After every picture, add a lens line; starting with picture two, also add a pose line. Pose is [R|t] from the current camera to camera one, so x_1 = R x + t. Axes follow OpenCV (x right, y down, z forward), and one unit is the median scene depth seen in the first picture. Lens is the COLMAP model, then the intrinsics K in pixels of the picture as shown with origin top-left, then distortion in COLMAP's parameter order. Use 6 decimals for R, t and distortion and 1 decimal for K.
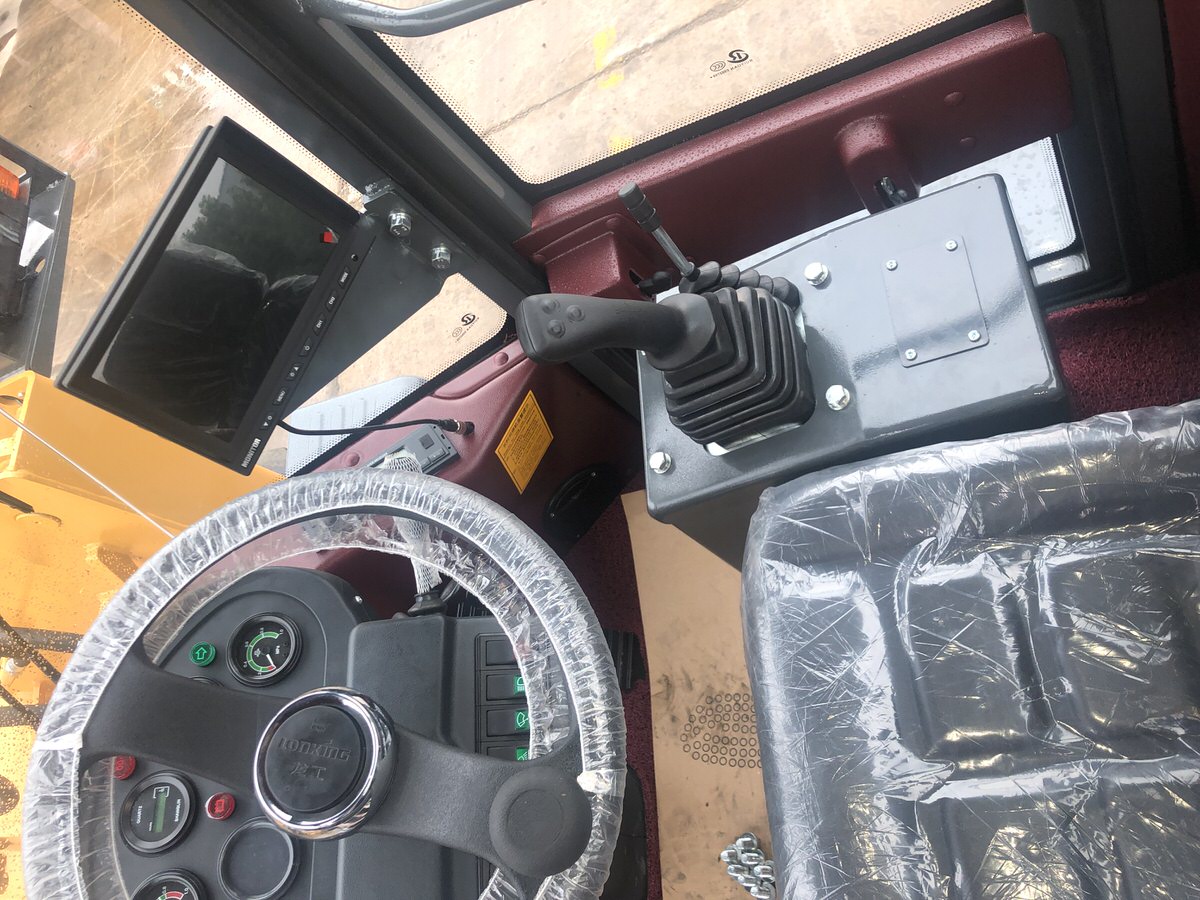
lens RADIAL K [[986.4, 0, 597.3], [0, 986.4, 441.9], [0, 0, 1]] dist [0.045845, -0.043025]
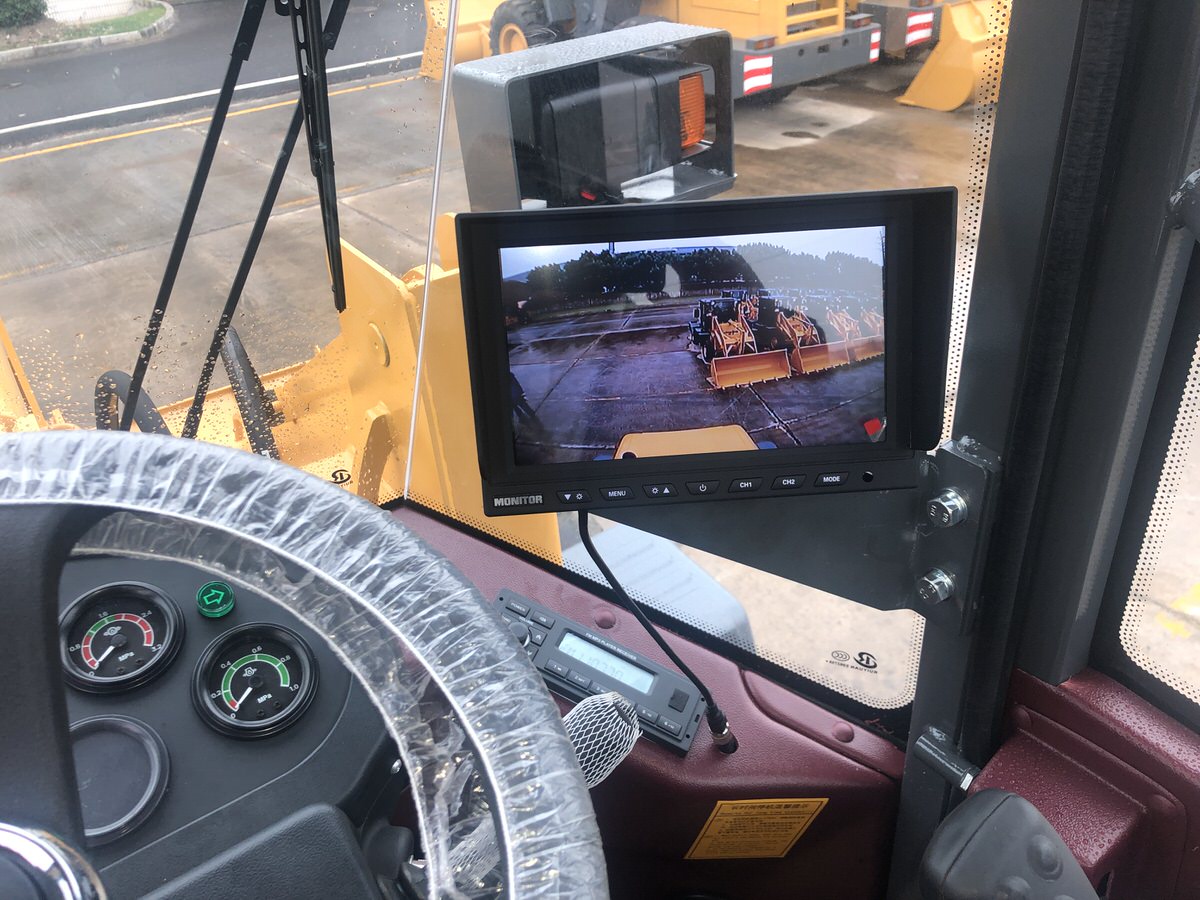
lens RADIAL K [[986.4, 0, 602.3], [0, 986.4, 443.8], [0, 0, 1]] dist [0.045845, -0.043025]
pose [[0.479382, 0.793745, -0.374382, -0.113429], [-0.860664, 0.508622, -0.023694, -0.039291], [0.171612, 0.333575, 0.926972, 0.405088]]
